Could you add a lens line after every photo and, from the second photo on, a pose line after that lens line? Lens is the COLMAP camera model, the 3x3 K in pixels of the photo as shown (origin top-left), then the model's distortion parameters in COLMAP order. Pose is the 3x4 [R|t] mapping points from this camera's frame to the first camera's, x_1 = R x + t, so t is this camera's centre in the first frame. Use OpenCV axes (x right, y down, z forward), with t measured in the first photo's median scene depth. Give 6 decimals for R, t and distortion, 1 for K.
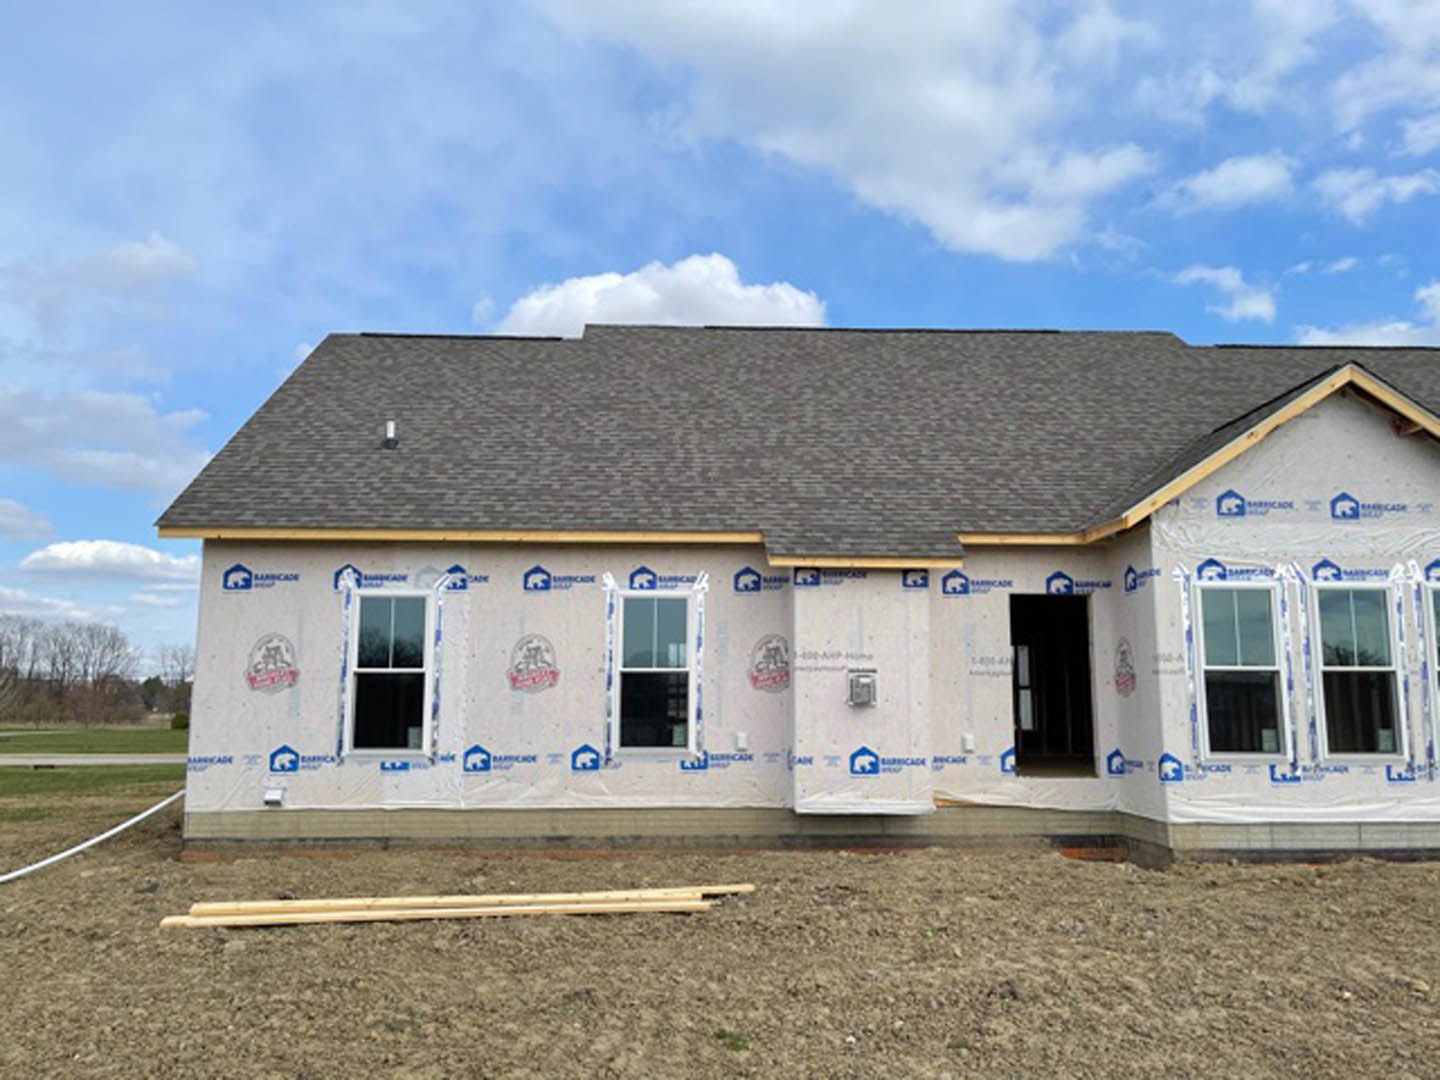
lens RADIAL K [[1064.9, 0, 721.1], [0, 1064.9, 556.4], [0, 0, 1]] dist [0.075053, -0.102321]
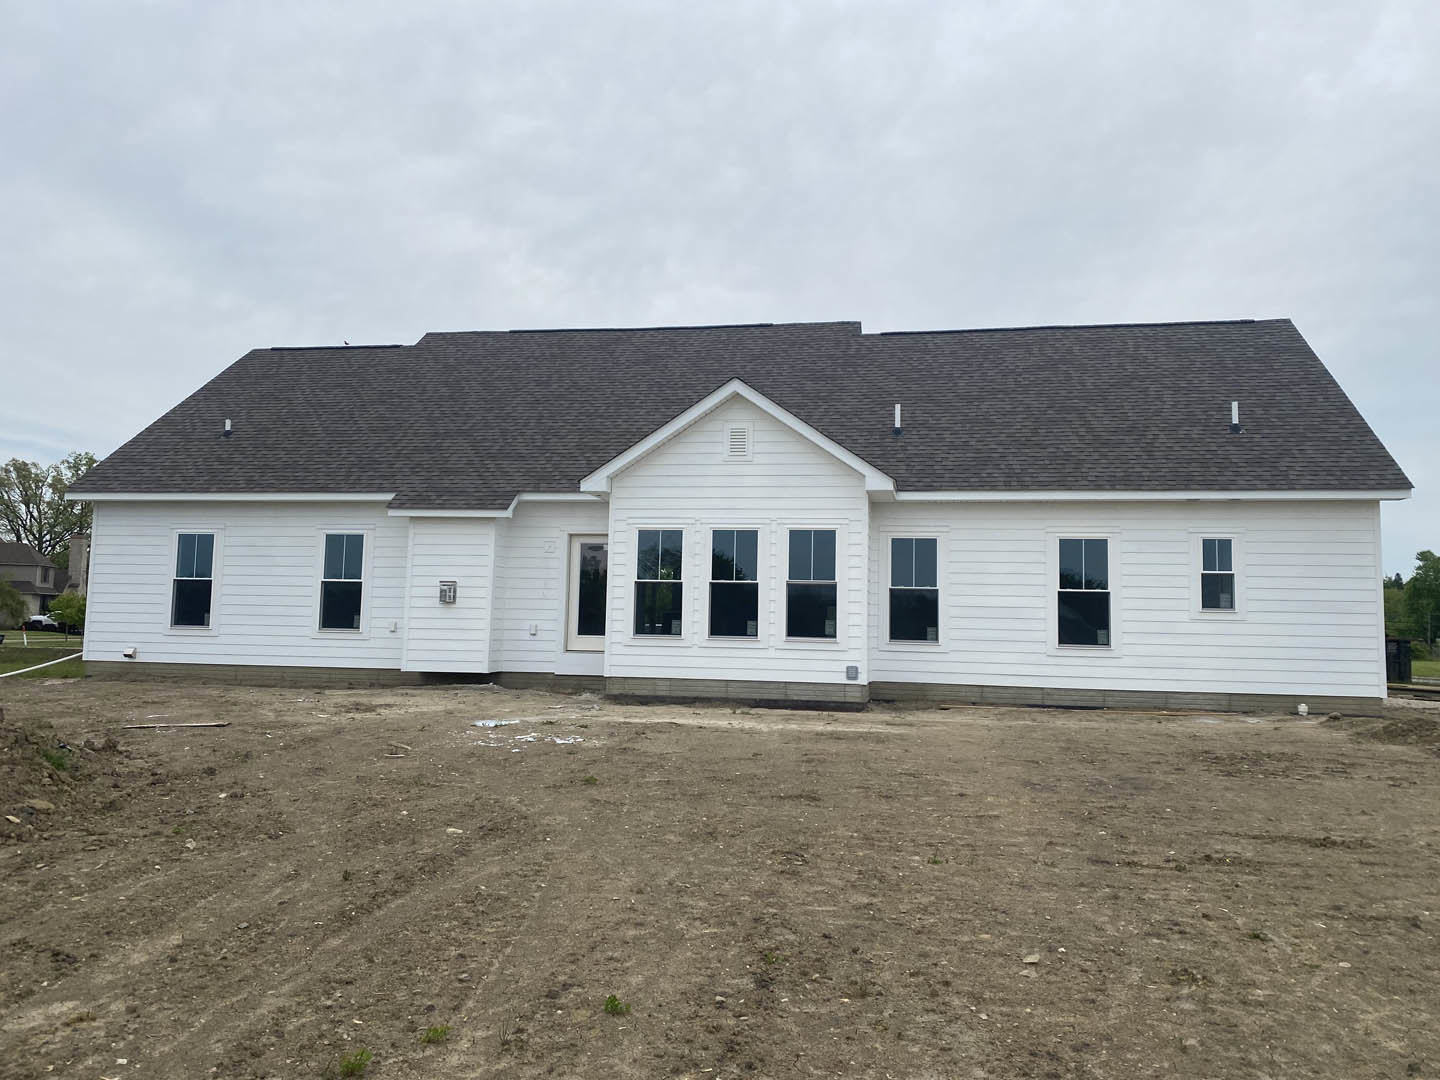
lens RADIAL K [[1090.7, 0, 752.5], [0, 1090.7, 552.8], [0, 0, 1]] dist [0.046203, -0.062966]
pose [[0.976734, 0.002796, -0.214438, 0.883329], [0.011021, 0.997939, 0.063210, -0.029879], [0.214173, -0.064103, 0.974690, -0.450161]]
